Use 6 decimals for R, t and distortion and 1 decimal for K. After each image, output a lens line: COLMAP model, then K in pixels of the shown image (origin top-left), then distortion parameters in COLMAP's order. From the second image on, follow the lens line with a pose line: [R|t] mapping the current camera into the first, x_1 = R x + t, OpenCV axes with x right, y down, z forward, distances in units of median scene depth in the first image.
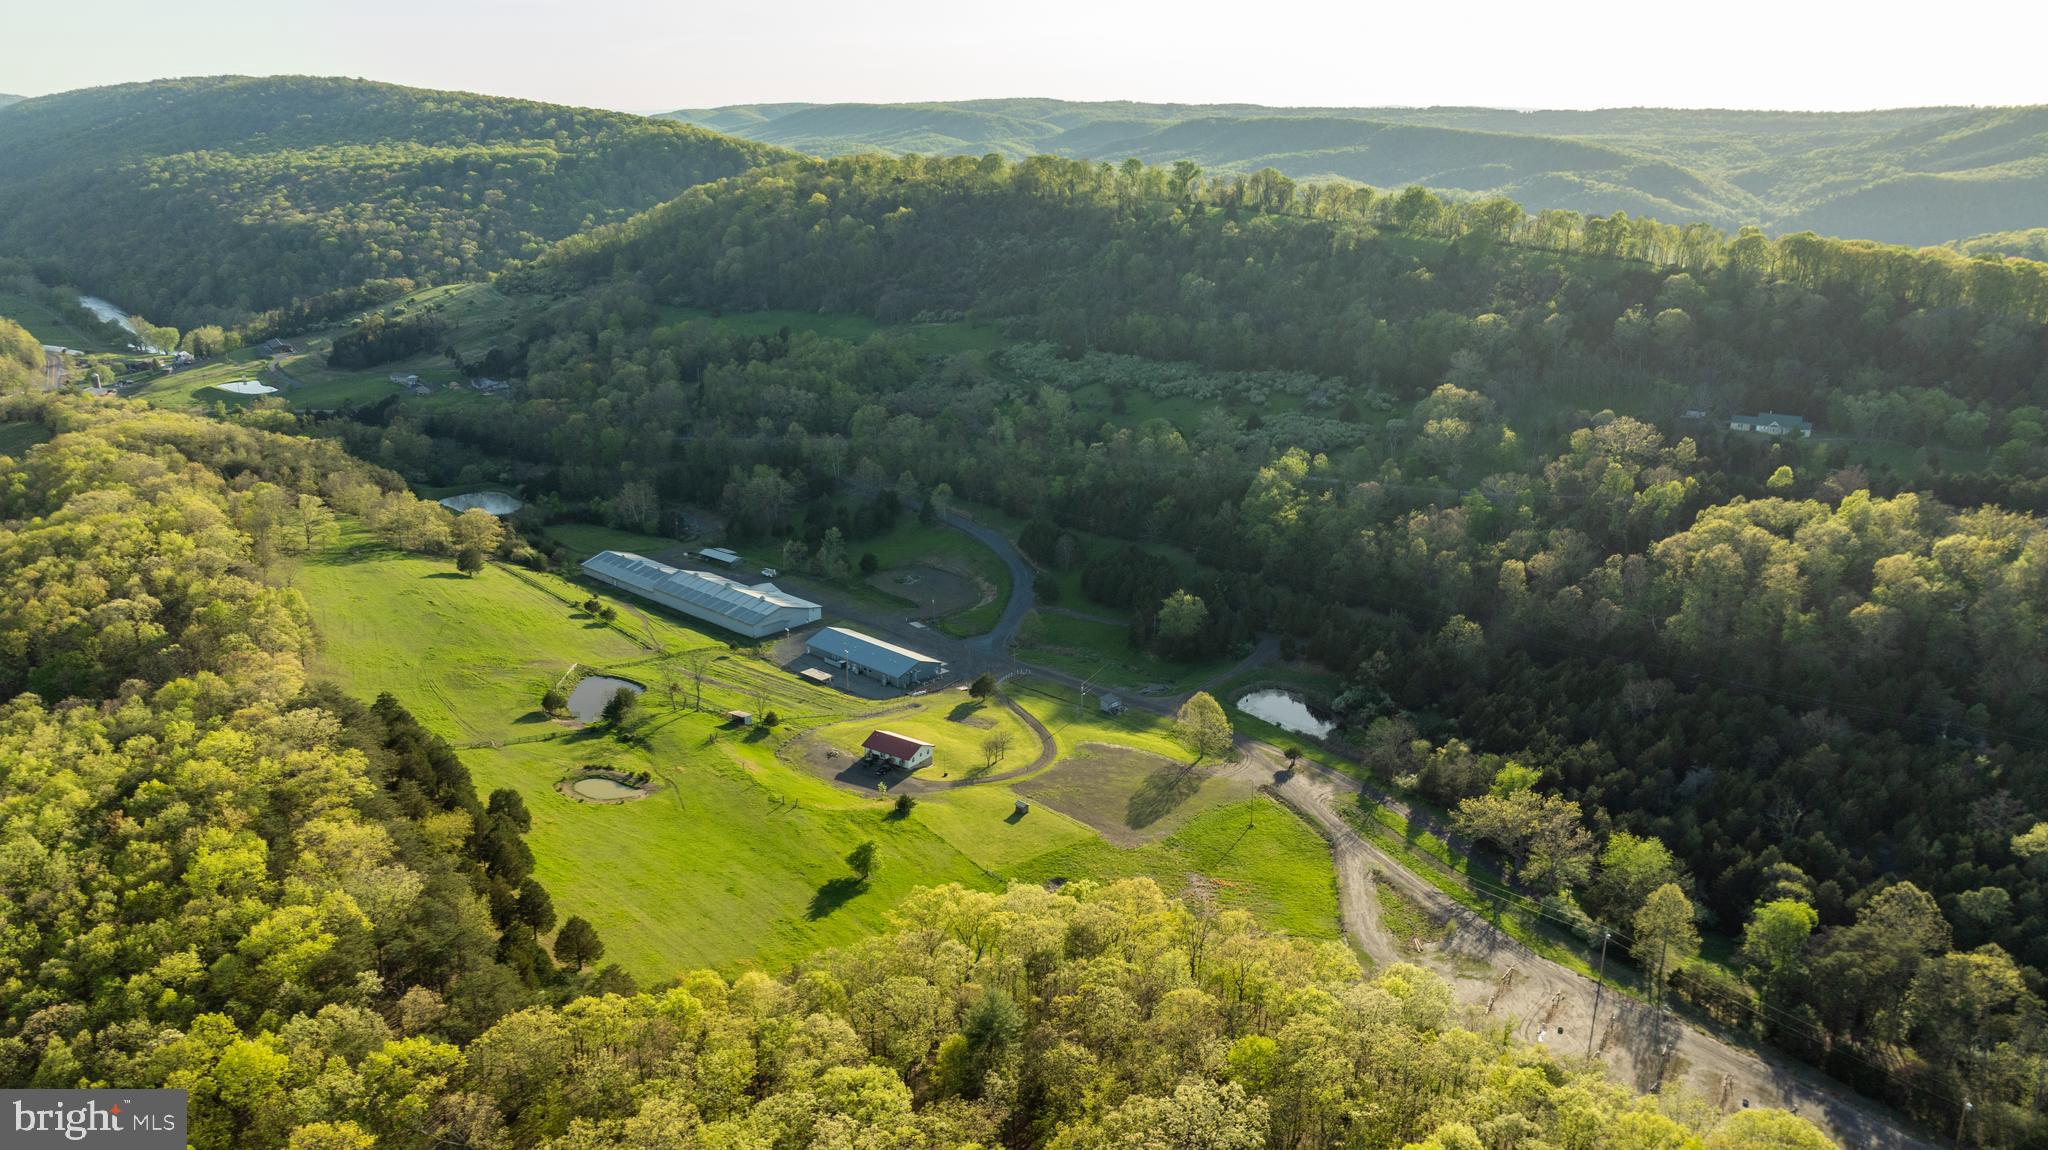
lens RADIAL K [[1458.3, 0, 1025.2], [0, 1458.3, 571.9], [0, 0, 1]] dist [-0.035474, 0.032536]
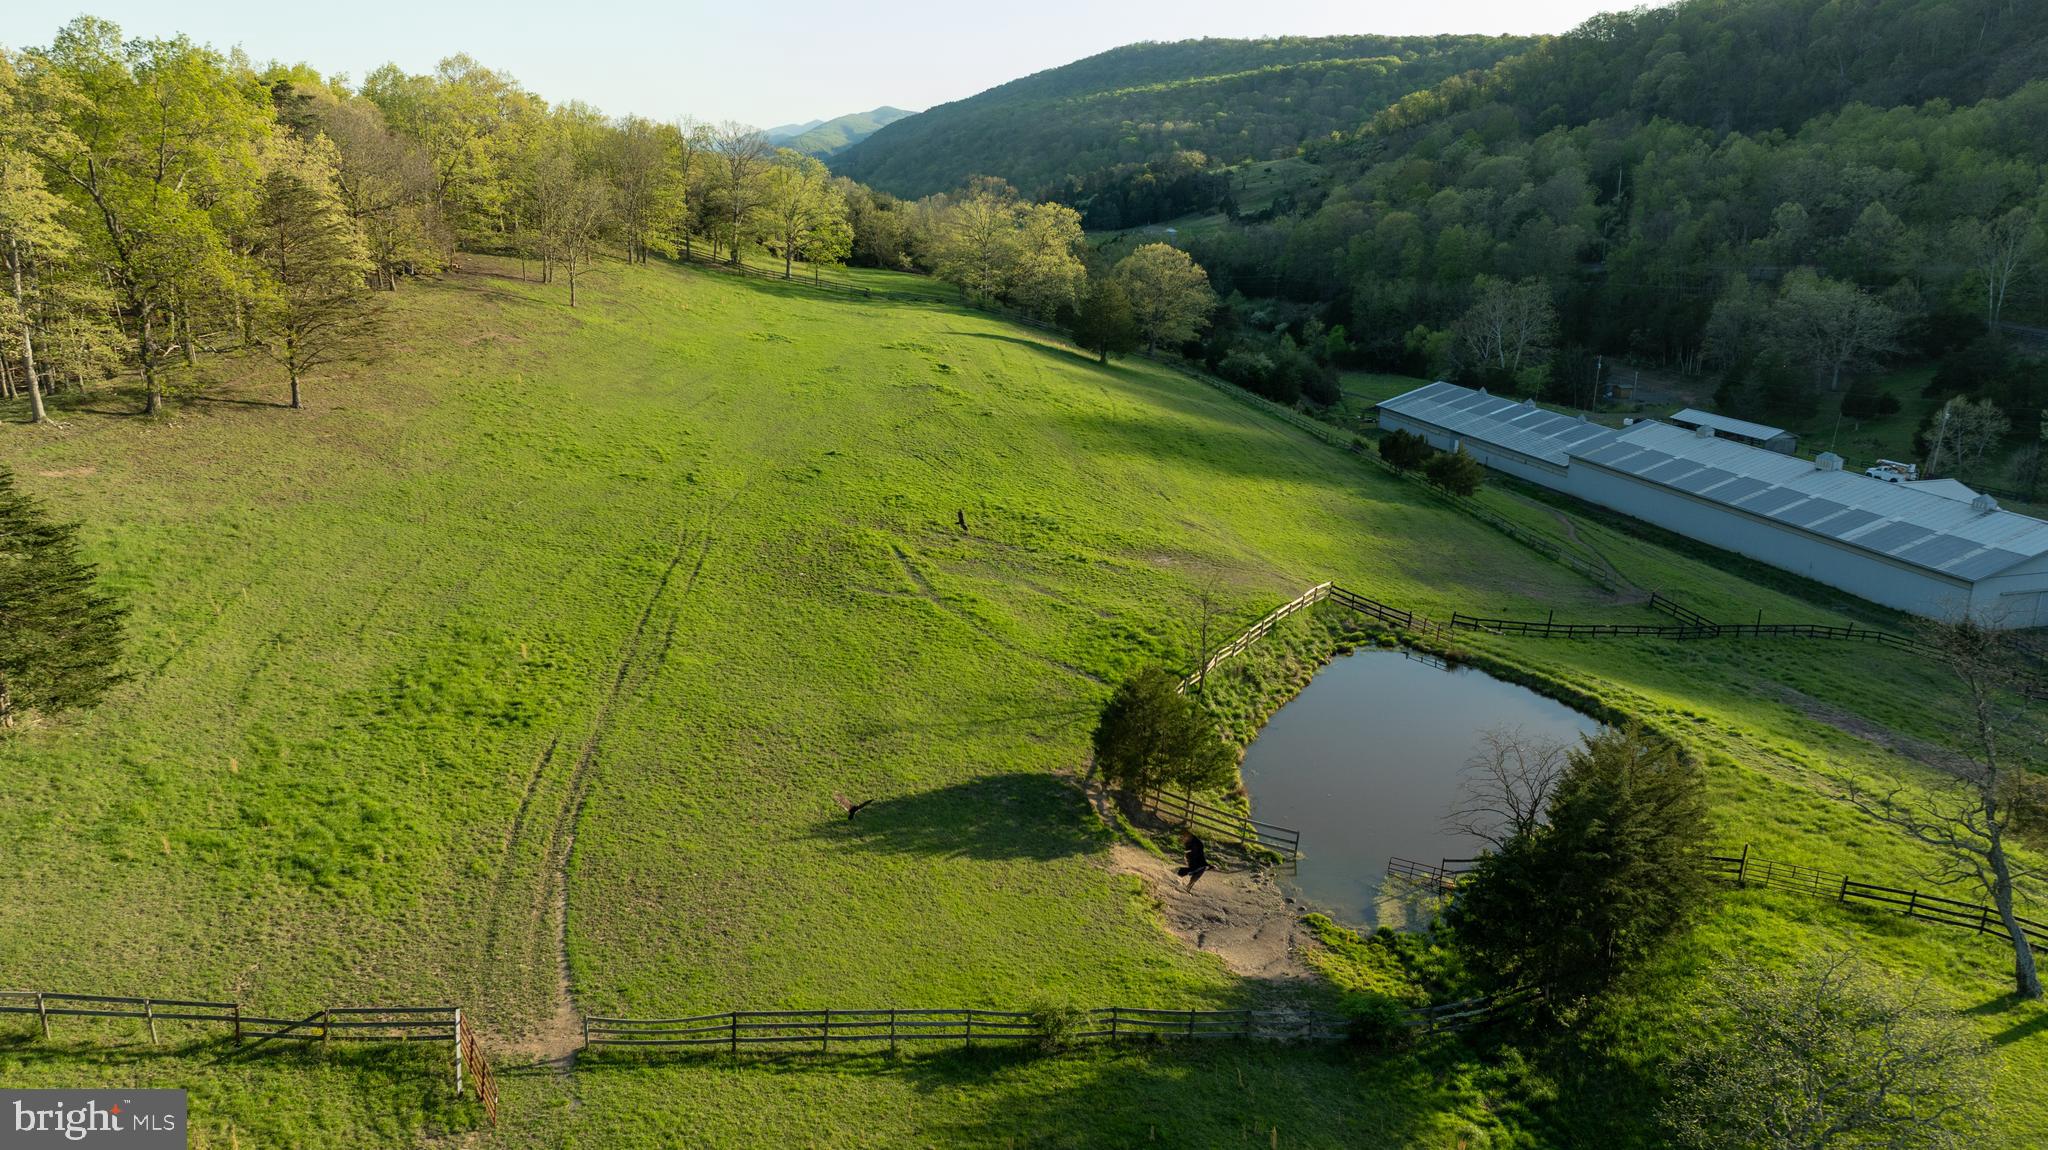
lens RADIAL K [[1458.3, 0, 1018.4], [0, 1458.3, 577.5], [0, 0, 1]] dist [-0.035474, 0.032536]
pose [[0.856644, 0.138841, -0.496874, -0.174391], [-0.145592, 0.989020, 0.025352, 0.045991], [0.494939, 0.050623, 0.867452, 0.573662]]
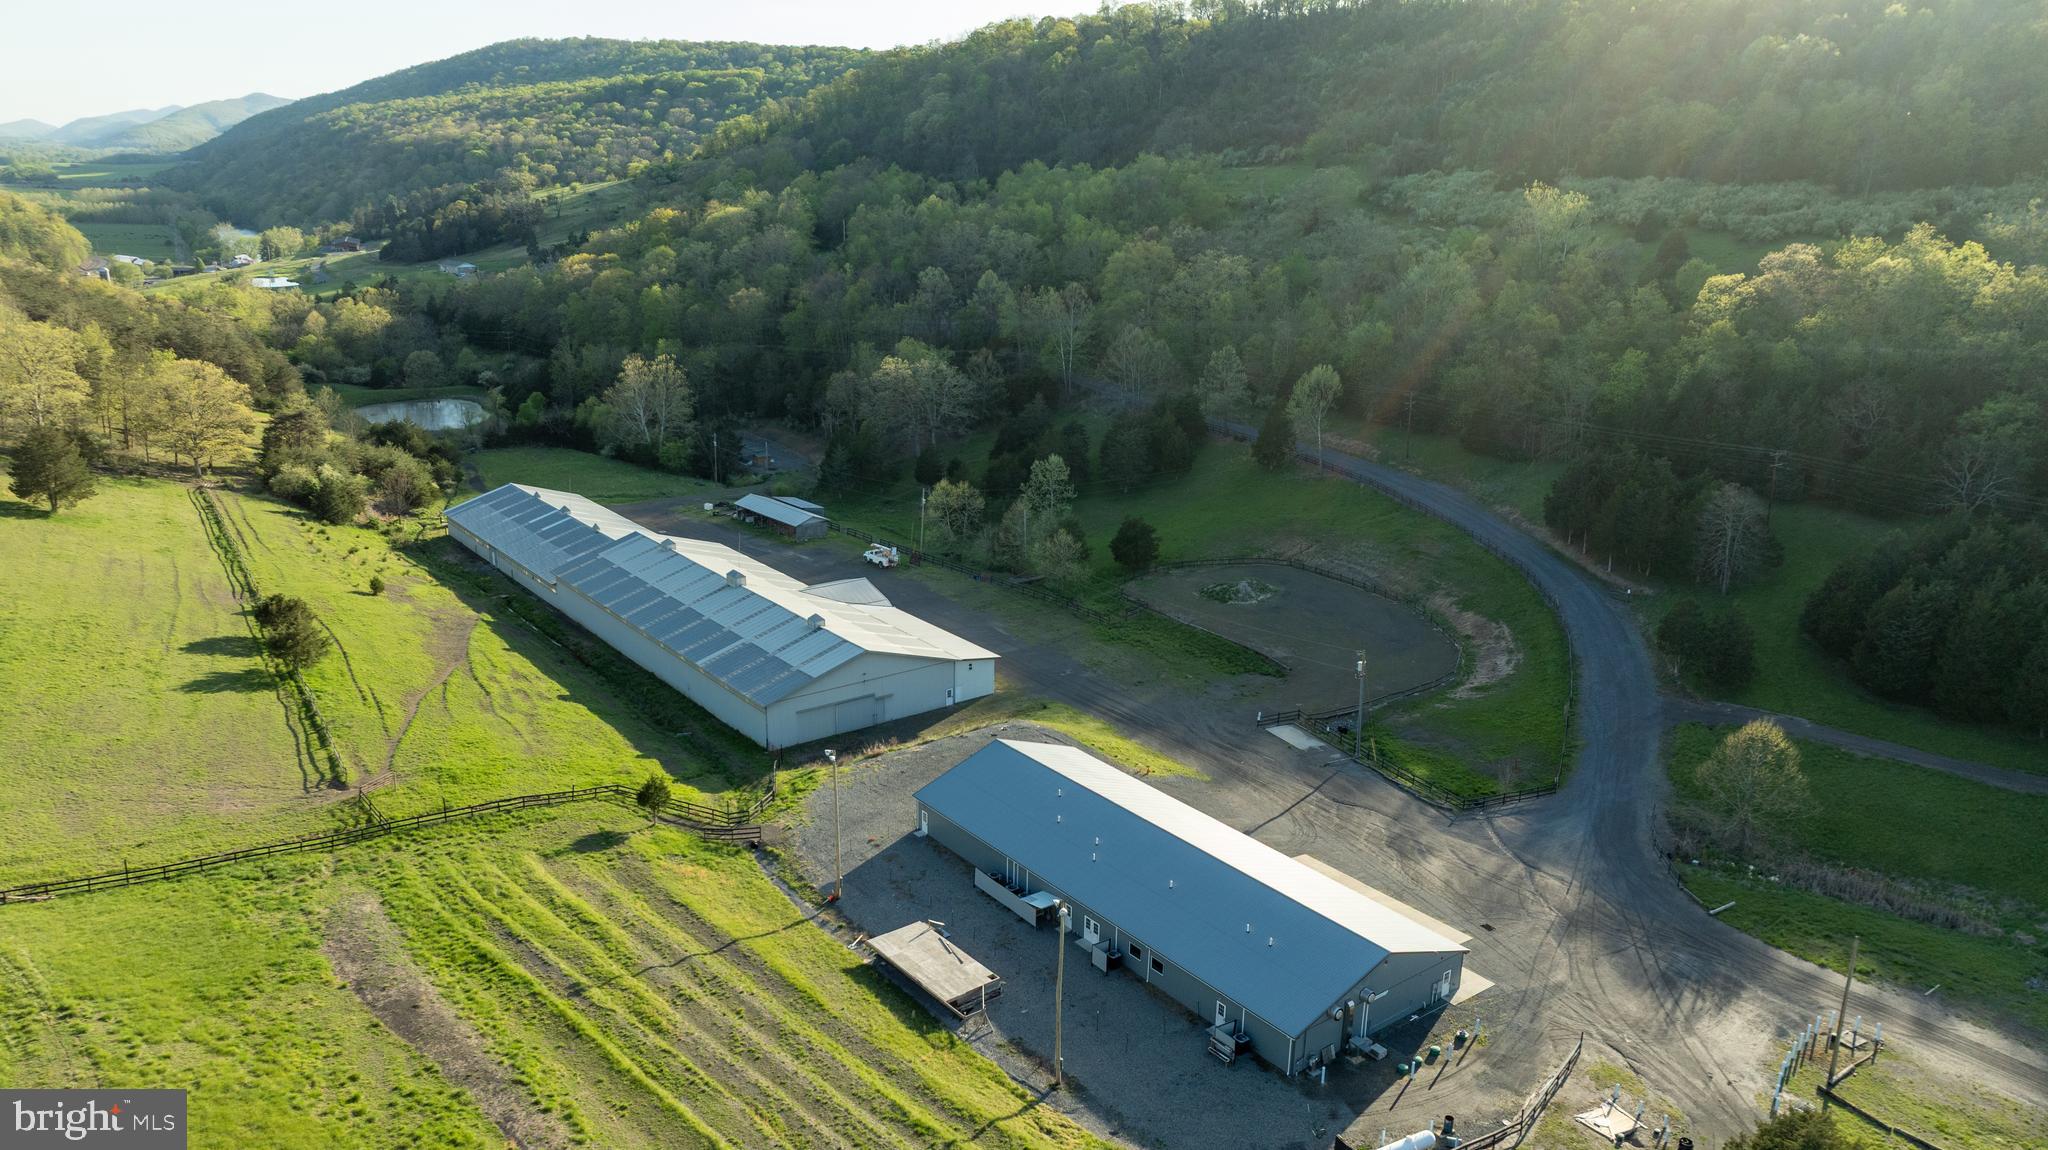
lens RADIAL K [[1458.3, 0, 1016.4], [0, 1458.3, 575.4], [0, 0, 1]] dist [-0.035474, 0.032536]
pose [[0.985508, 0.054464, -0.160646, -0.073877], [-0.056587, 0.998360, -0.008663, 0.006931], [0.159910, 0.017628, 0.986974, 0.596717]]
